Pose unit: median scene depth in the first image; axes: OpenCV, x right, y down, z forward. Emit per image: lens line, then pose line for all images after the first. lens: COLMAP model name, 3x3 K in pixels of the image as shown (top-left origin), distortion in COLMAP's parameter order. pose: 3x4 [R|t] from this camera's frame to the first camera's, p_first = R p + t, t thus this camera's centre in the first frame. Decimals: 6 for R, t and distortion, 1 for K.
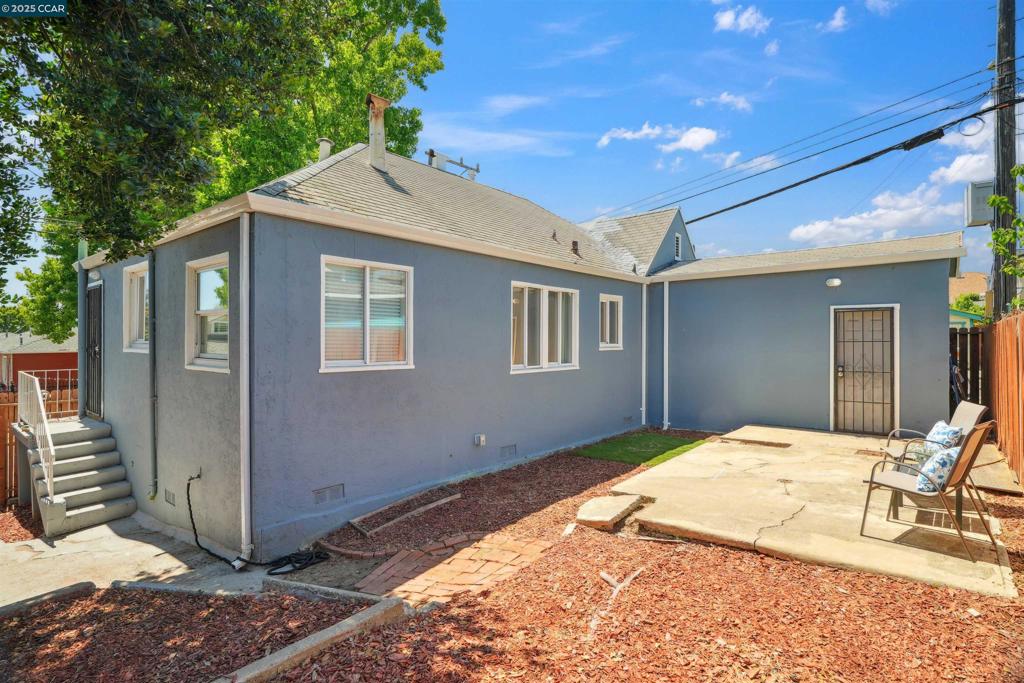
lens RADIAL K [[520.7, 0, 512.0], [0, 520.7, 341.5], [0, 0, 1]] dist [-0.002742, 0.000027]
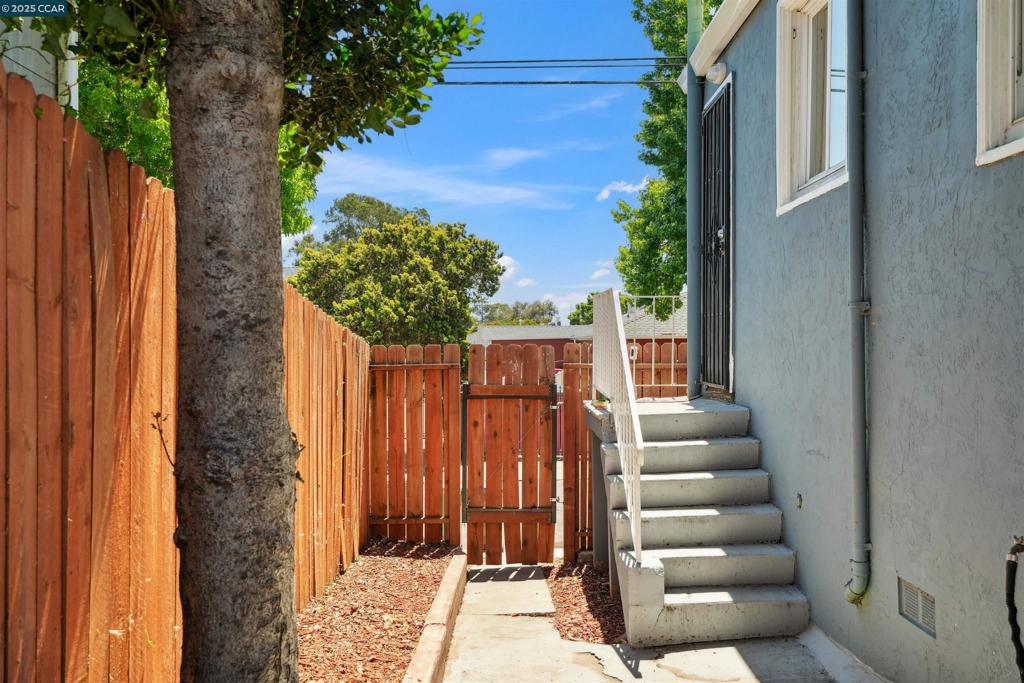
lens RADIAL K [[1051.3, 0, 512.0], [0, 1051.3, 341.5], [0, 0, 1]] dist [0.011406, -0.002677]
pose [[0.650937, -0.000660, -0.759131, -0.284214], [0.001836, 0.999998, 0.000705, 0.118659], [0.759129, -0.001853, 0.650937, 0.342273]]
